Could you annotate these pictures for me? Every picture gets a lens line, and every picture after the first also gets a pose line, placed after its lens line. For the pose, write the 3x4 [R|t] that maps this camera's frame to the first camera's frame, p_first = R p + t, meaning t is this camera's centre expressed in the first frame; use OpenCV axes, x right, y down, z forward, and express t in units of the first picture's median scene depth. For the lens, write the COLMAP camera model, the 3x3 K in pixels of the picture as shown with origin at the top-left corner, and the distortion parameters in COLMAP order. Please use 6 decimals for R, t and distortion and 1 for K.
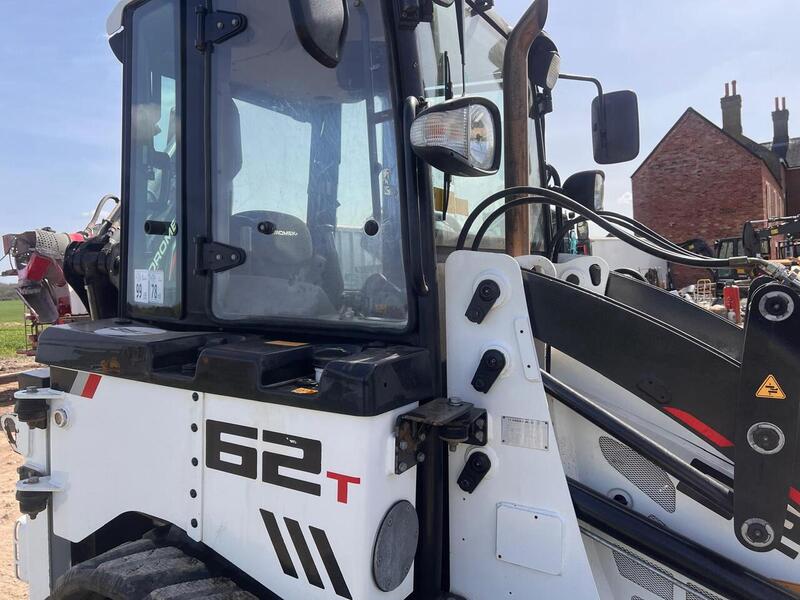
lens RADIAL K [[580.9, 0, 397.9], [0, 580.9, 293.6], [0, 0, 1]] dist [0.076735, -0.087915]
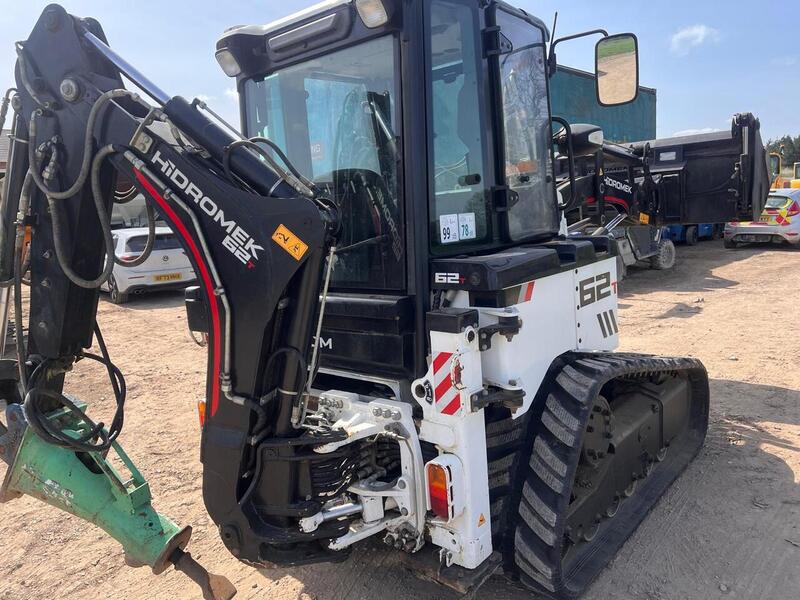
lens RADIAL K [[579.4, 0, 400.0], [0, 579.4, 300.0], [0, 0, 1]] dist [0.082148, -0.090260]
pose [[0.193949, -0.177752, 0.964773, -2.194900], [0.141788, 0.978201, 0.151722, -0.086970], [-0.970711, 0.107366, 0.214925, 1.150079]]
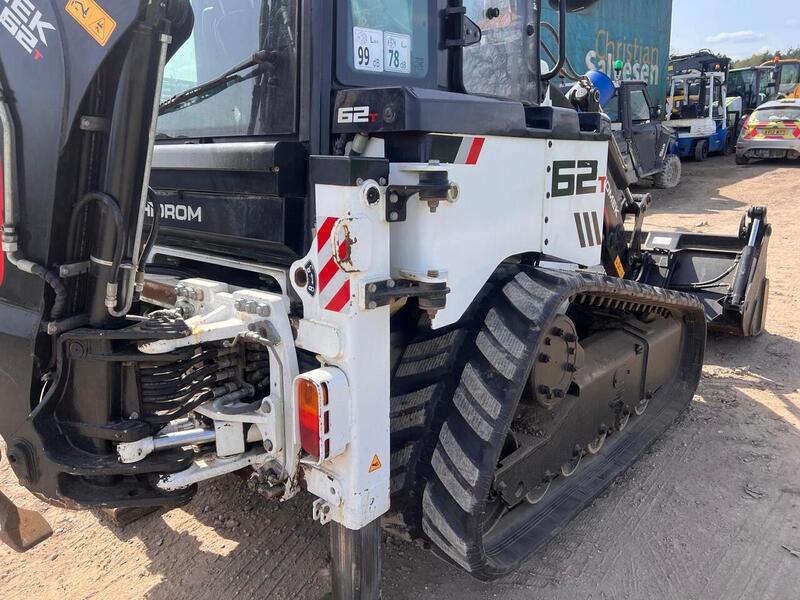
lens RADIAL K [[580.9, 0, 397.9], [0, 580.9, 293.6], [0, 0, 1]] dist [0.076735, -0.087915]
pose [[0.210212, -0.226125, 0.951146, -1.734384], [0.065846, 0.973950, 0.216994, 0.194343], [-0.975436, 0.017014, 0.219625, 1.050222]]
